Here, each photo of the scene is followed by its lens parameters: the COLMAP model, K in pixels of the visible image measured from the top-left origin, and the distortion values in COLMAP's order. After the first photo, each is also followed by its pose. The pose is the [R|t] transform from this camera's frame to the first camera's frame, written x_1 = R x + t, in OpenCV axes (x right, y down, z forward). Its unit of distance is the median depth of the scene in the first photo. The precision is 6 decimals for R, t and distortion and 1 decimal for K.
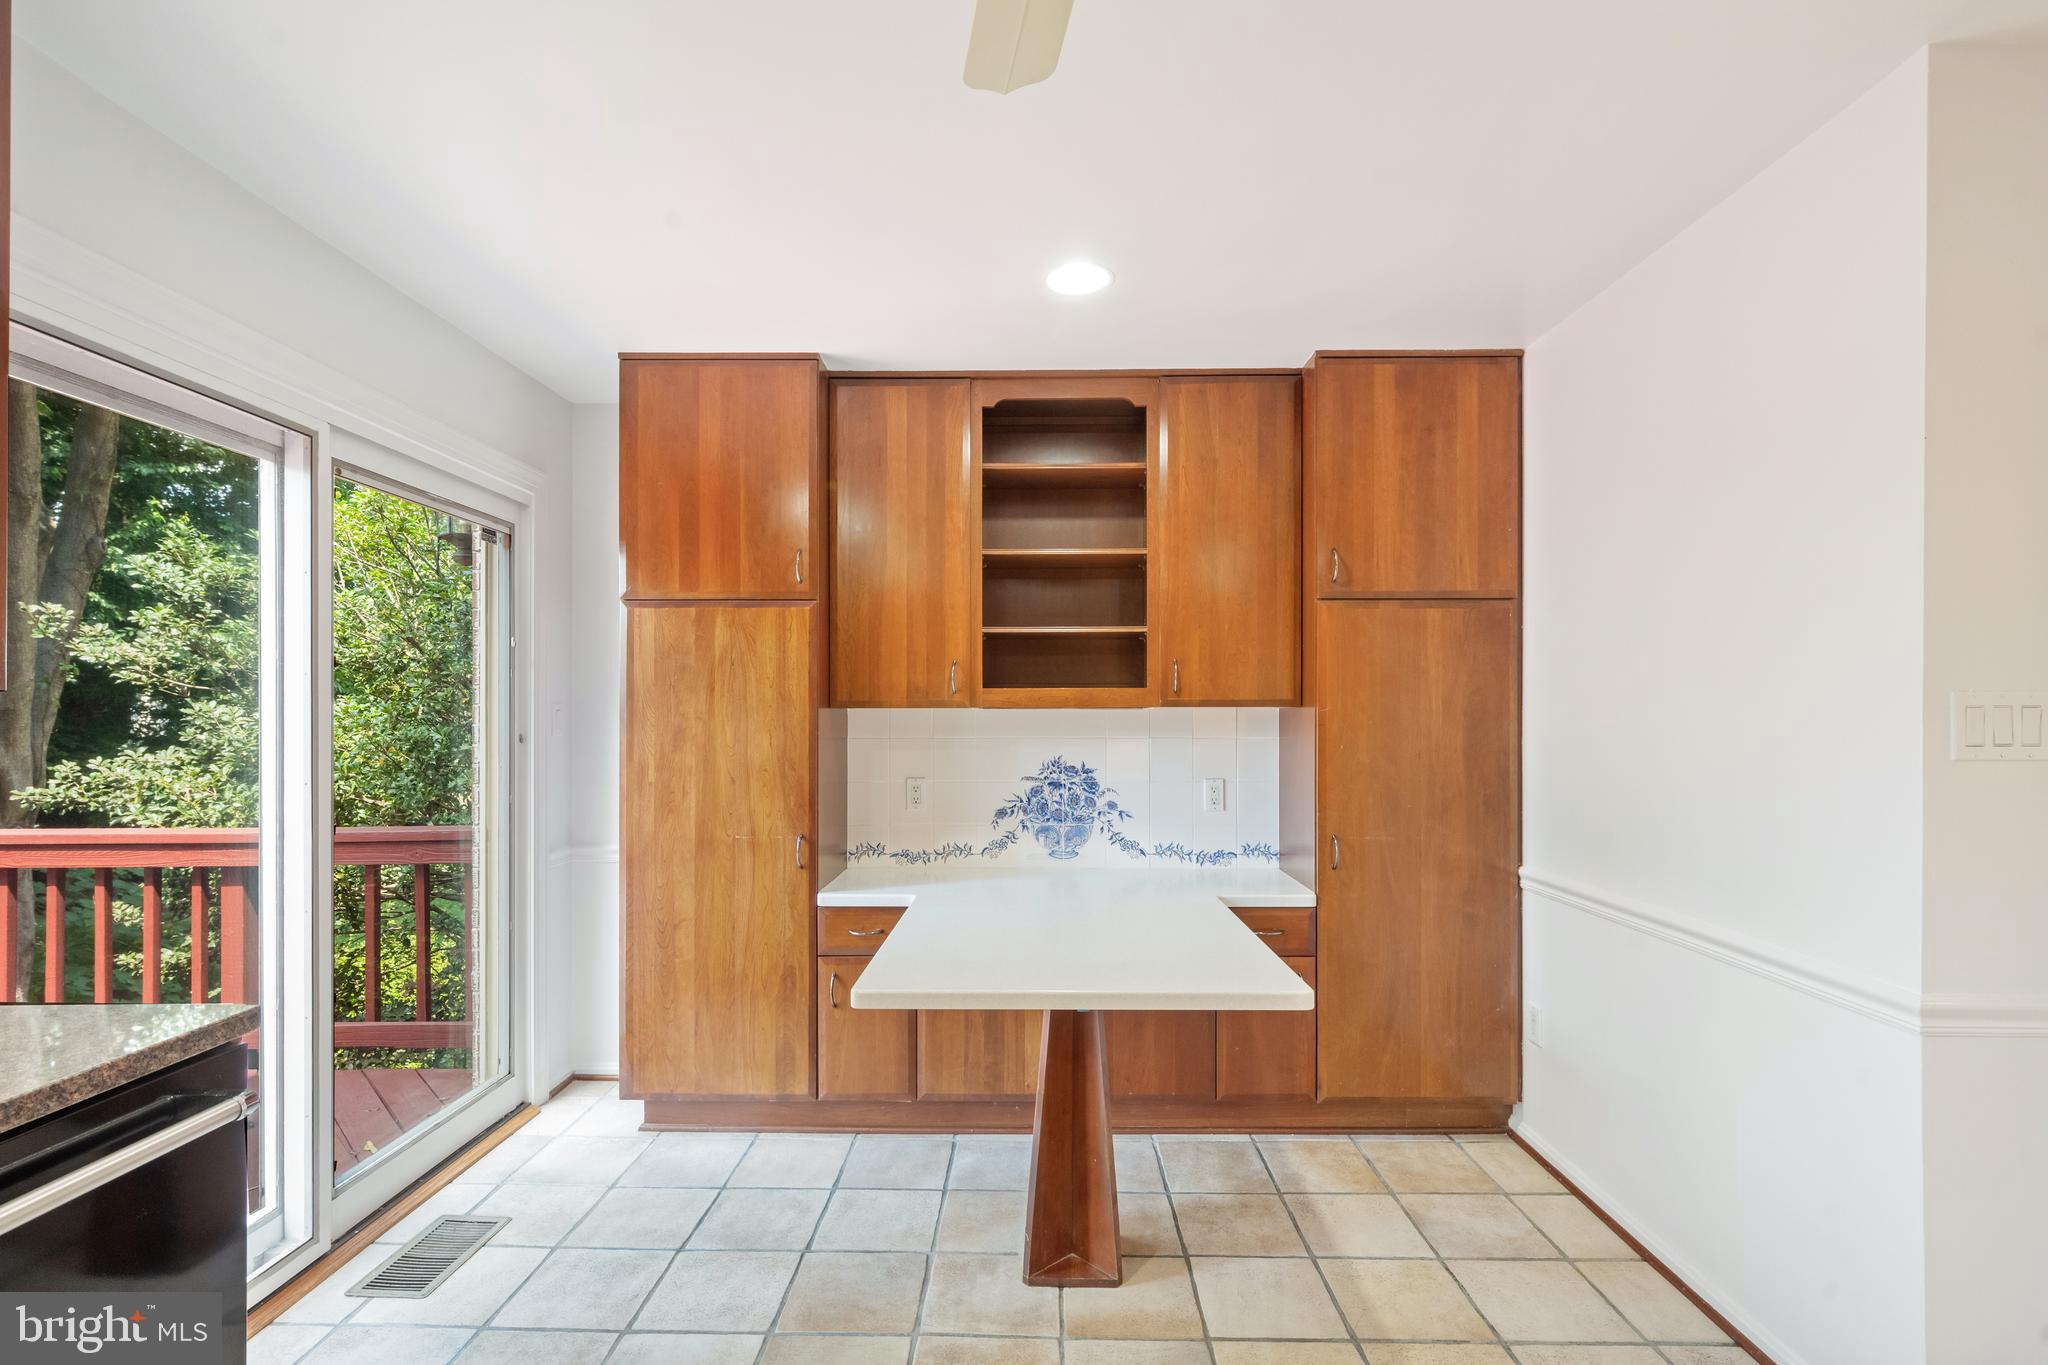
lens RADIAL K [[940.7, 0, 1027.8], [0, 940.7, 718.7], [0, 0, 1]] dist [-0.002452, -0.000247]
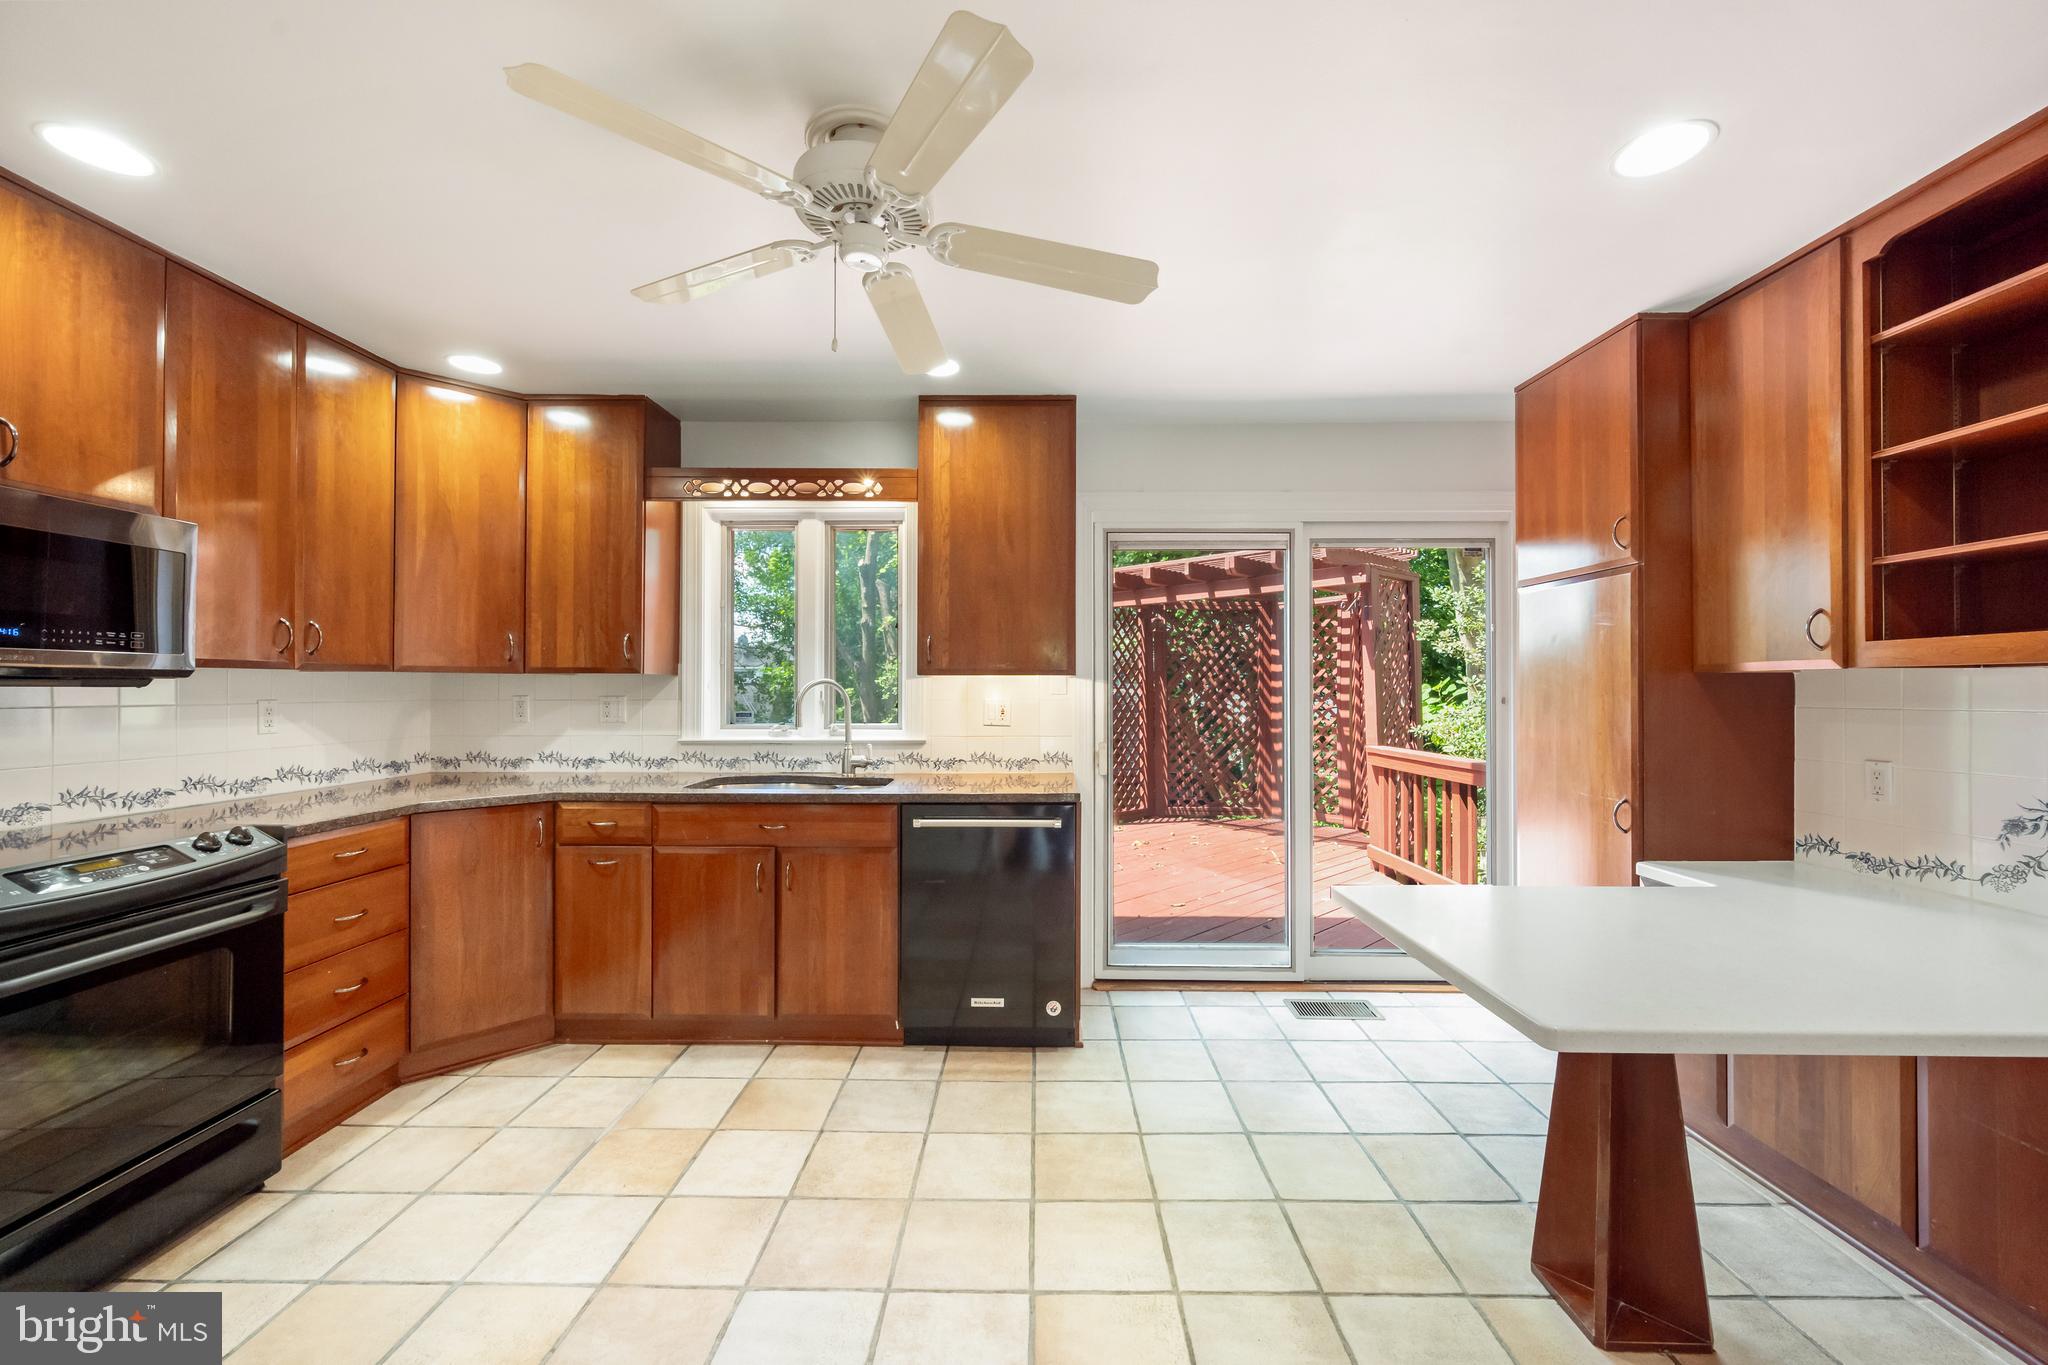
lens RADIAL K [[823.6, 0, 1024.0], [0, 823.6, 682.5], [0, 0, 1]] dist [0.001240, 0.000039]
pose [[0.002729, -0.008793, -0.999958, 0.597769], [-0.004023, 0.999953, -0.008804, 0.008955], [0.999988, 0.004047, 0.002693, 0.334438]]
